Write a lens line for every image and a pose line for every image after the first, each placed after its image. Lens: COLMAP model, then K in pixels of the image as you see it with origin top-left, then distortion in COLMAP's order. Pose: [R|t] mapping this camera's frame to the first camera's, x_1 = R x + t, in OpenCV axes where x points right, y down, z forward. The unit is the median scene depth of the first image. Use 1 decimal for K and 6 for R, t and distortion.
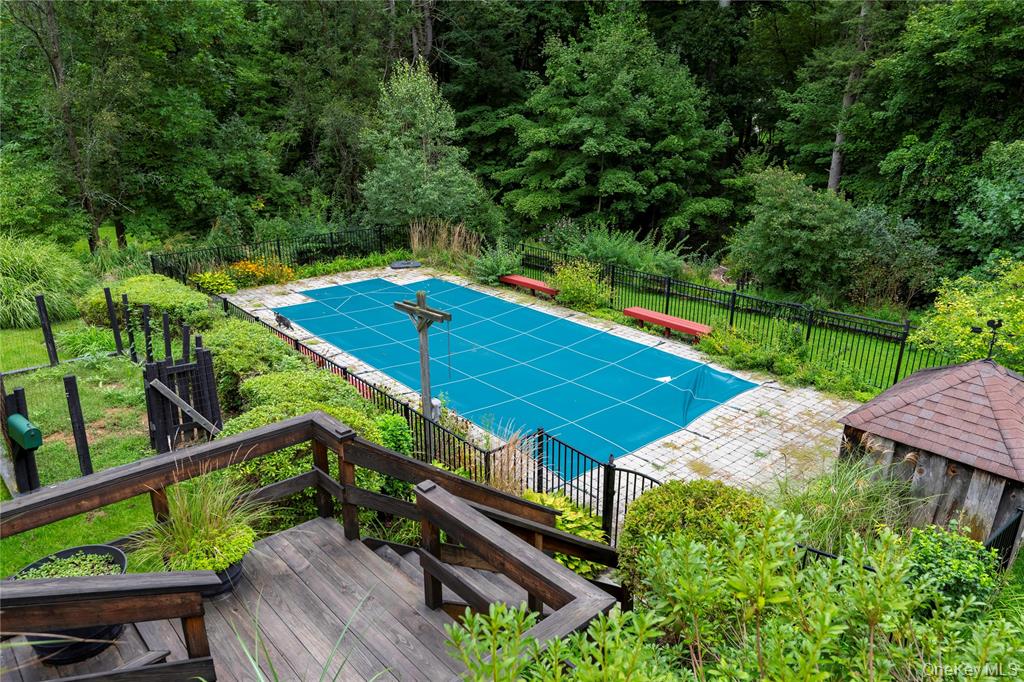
lens RADIAL K [[694.1, 0, 512.0], [0, 694.1, 341.0], [0, 0, 1]] dist [-0.004233, -0.000368]
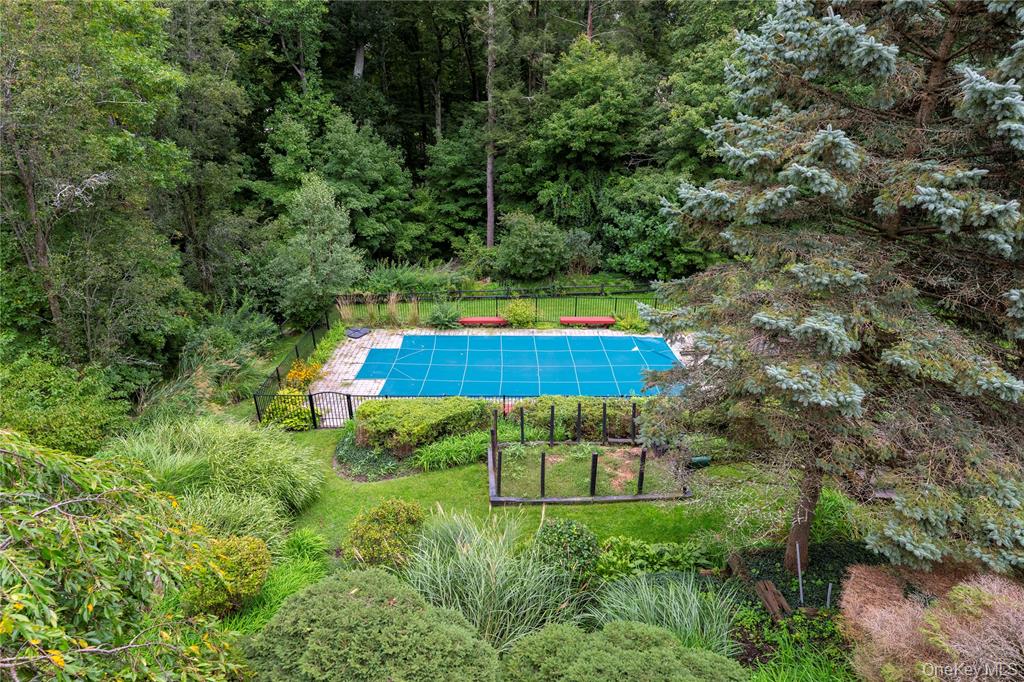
lens RADIAL K [[560.1, 0, 512.0], [0, 560.1, 341.0], [0, 0, 1]] dist [0.000681, 0.000078]
pose [[0.649108, -0.316417, 0.691765, -0.779932], [0.244621, 0.947907, 0.204041, -0.265921], [-0.720291, 0.036775, 0.692696, 0.063424]]
